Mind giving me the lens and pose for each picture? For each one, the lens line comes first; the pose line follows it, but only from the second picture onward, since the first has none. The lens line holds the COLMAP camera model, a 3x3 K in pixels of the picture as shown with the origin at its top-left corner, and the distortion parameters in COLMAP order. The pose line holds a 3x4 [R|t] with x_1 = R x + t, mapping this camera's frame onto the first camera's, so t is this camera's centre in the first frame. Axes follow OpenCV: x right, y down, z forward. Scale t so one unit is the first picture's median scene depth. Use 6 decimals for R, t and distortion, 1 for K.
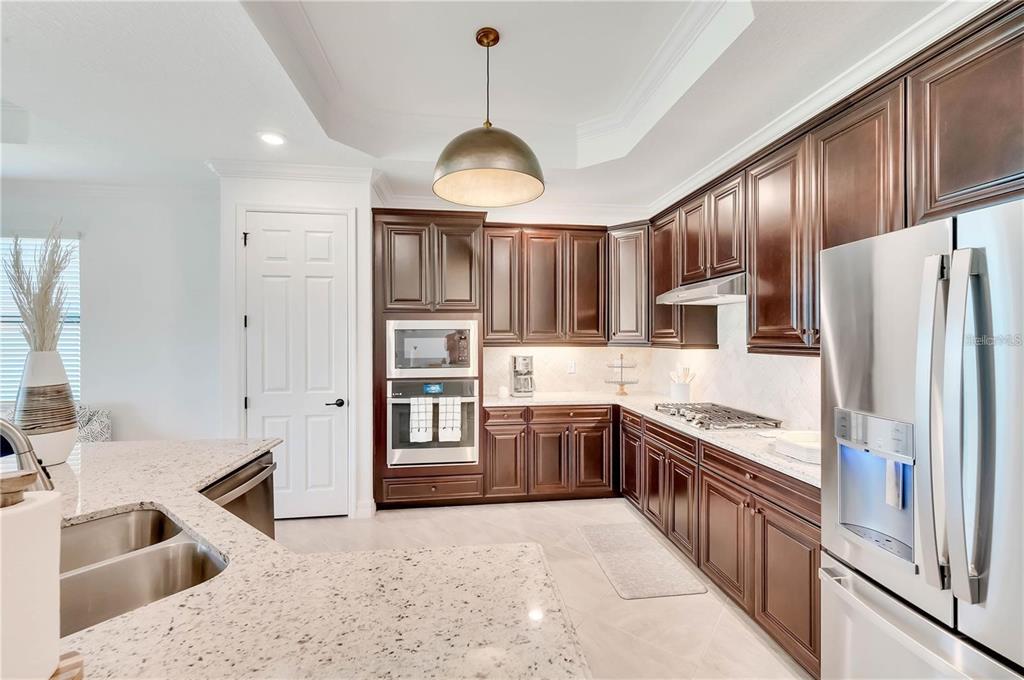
lens RADIAL K [[425.4, 0, 511.3], [0, 425.4, 338.9], [0, 0, 1]] dist [0.001433, -0.000152]
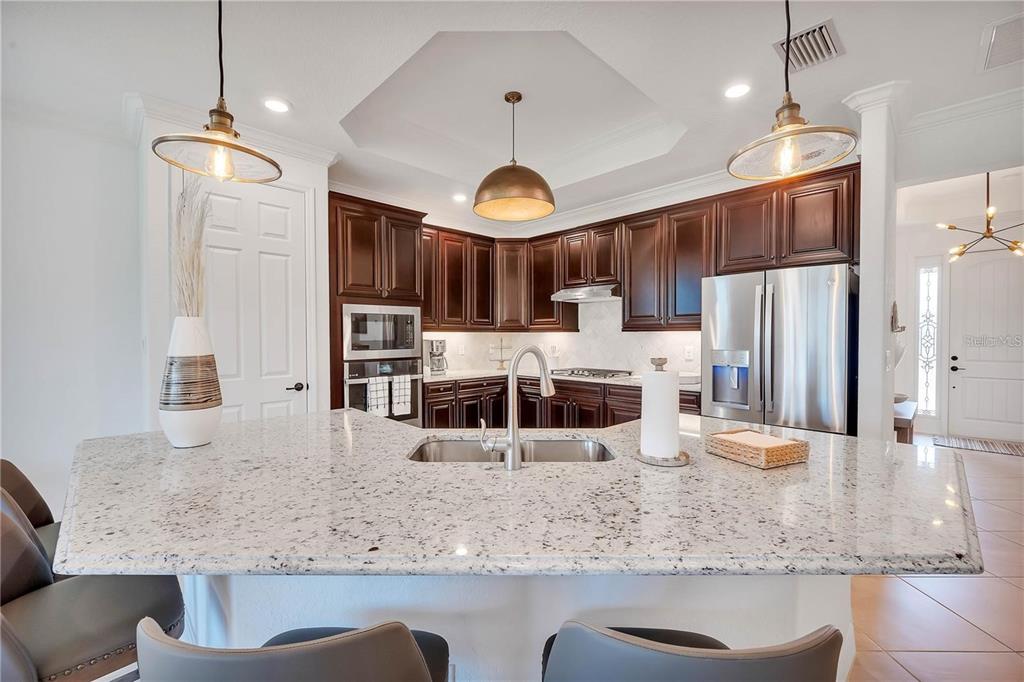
lens RADIAL K [[425.4, 0, 503.7], [0, 425.4, 343.0], [0, 0, 1]] dist [0.001433, -0.000152]
pose [[0.800129, -0.010322, 0.599739, -0.598053], [0.004172, 0.999924, 0.011643, 0.040569], [-0.599814, -0.006813, 0.800111, -0.051744]]
